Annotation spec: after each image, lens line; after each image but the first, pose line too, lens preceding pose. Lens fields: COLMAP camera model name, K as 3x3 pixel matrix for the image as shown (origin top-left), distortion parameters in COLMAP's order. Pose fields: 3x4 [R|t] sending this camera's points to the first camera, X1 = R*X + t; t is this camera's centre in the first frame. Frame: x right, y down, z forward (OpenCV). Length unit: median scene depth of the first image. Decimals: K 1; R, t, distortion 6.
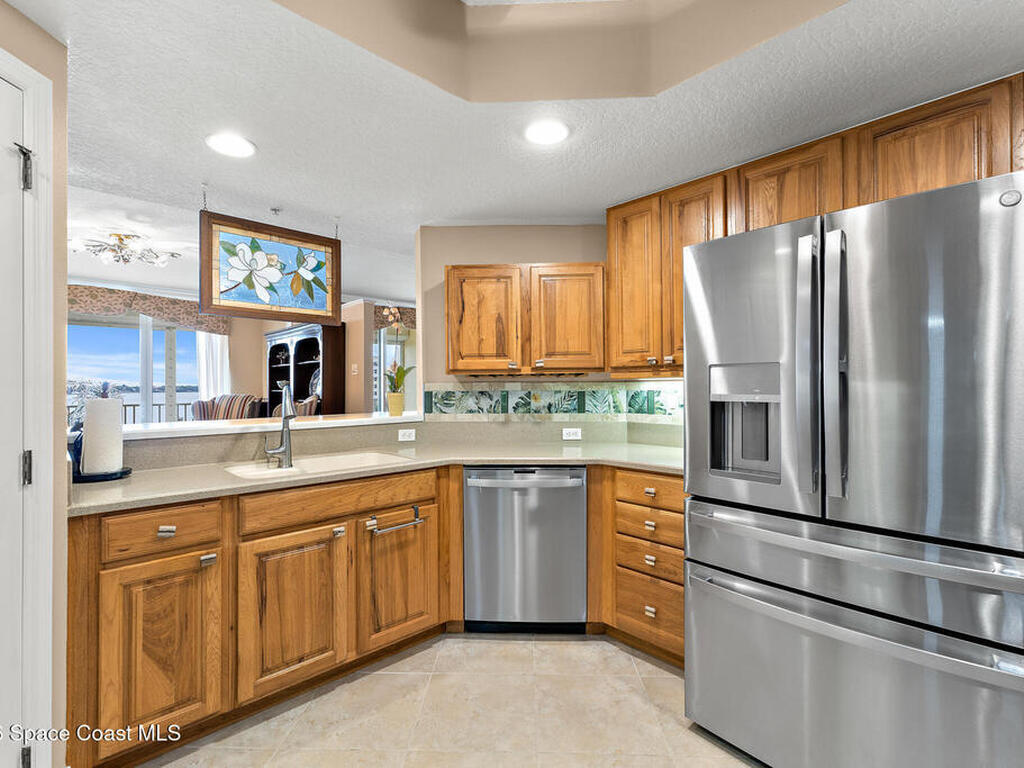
lens RADIAL K [[487.5, 0, 502.6], [0, 487.5, 381.5], [0, 0, 1]] dist [0.002305, 0.001117]
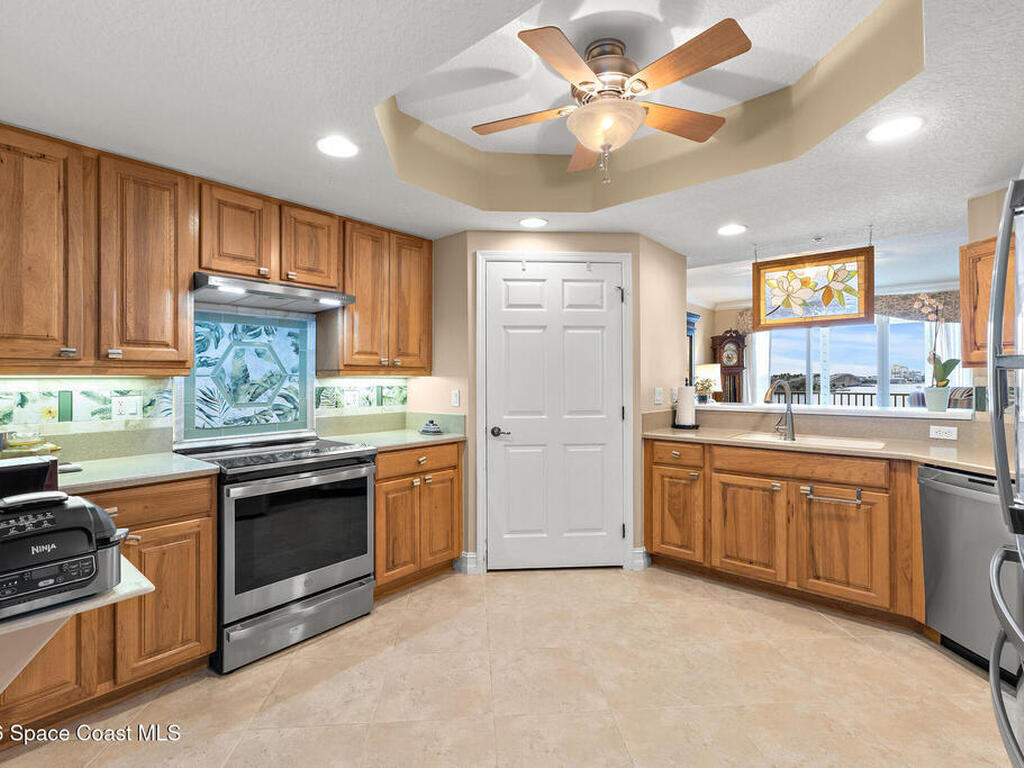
lens RADIAL K [[484.7, 0, 509.6], [0, 484.7, 374.8], [0, 0, 1]] dist [0.003236, 0.000683]
pose [[0.110124, -0.003237, -0.993913, 0.681809], [0.011668, 0.999930, -0.001964, -0.009786], [0.993849, -0.011381, 0.110154, 0.072558]]
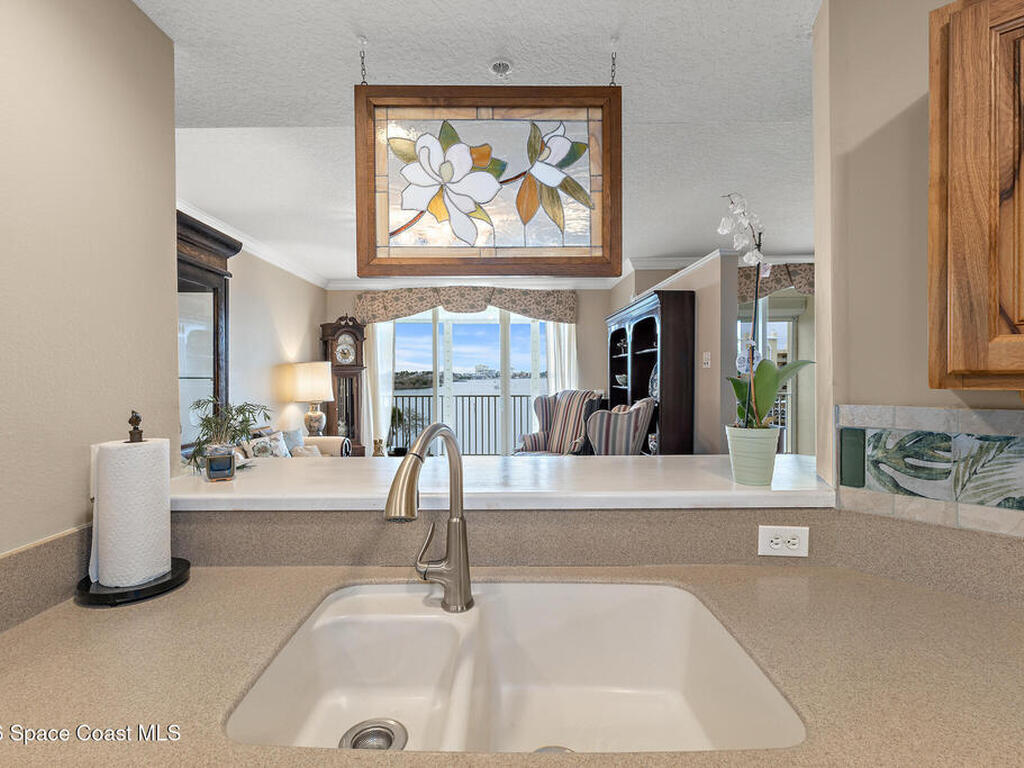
lens RADIAL K [[487.5, 0, 502.6], [0, 487.5, 381.5], [0, 0, 1]] dist [0.002305, 0.001117]
pose [[0.734687, 0.010275, -0.678328, -0.105584], [0.009808, 0.999620, 0.025765, -0.028395], [0.678335, -0.025582, 0.734307, 0.606773]]
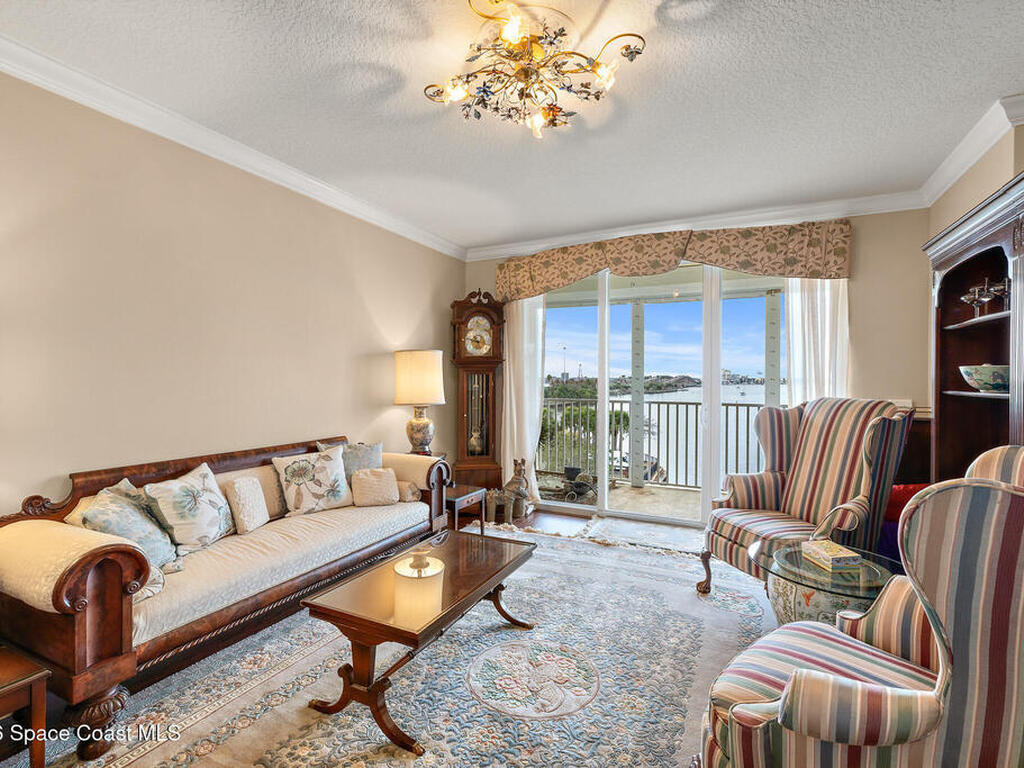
lens RADIAL K [[486.4, 0, 513.5], [0, 486.4, 380.6], [0, 0, 1]] dist [0.010569, 0.000351]
pose [[0.366079, 0.009146, -0.930539, -0.563887], [0.005264, 0.999915, 0.011899, 0.009943], [0.930569, -0.009255, 0.366000, 1.282150]]
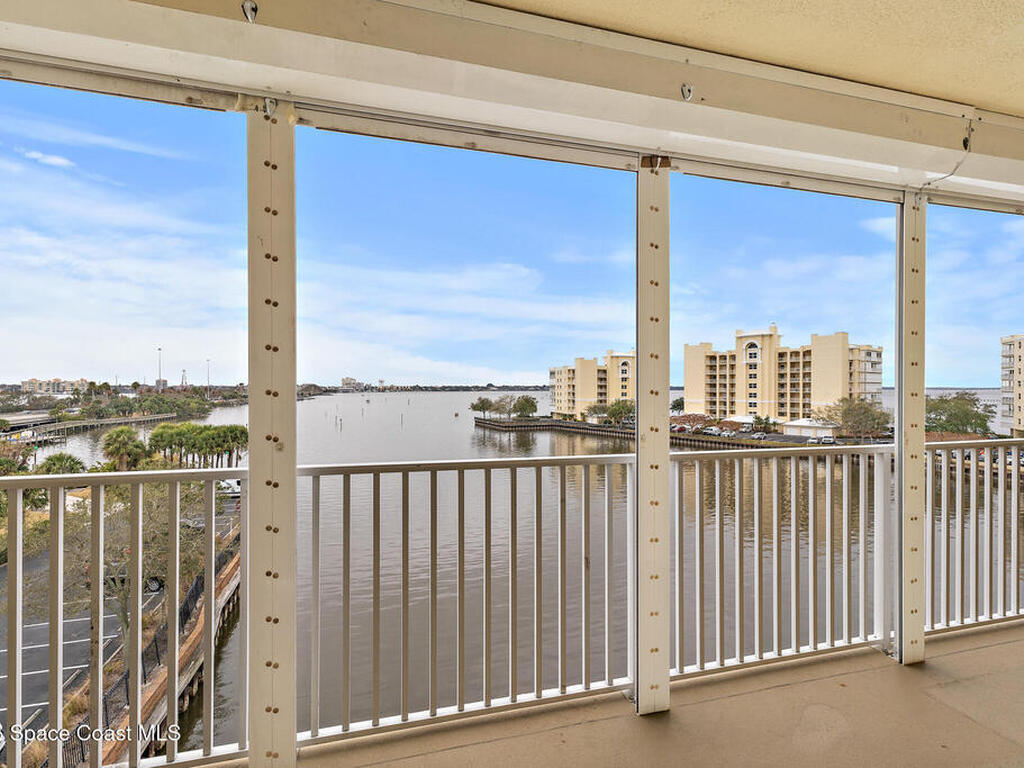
lens RADIAL K [[487.5, 0, 502.6], [0, 487.5, 381.5], [0, 0, 1]] dist [0.002305, 0.001117]
pose [[0.885133, -0.000256, -0.465338, -1.910082], [-0.000206, 1.000000, -0.000943, 0.020632], [0.465338, 0.000931, 0.885133, 2.232802]]
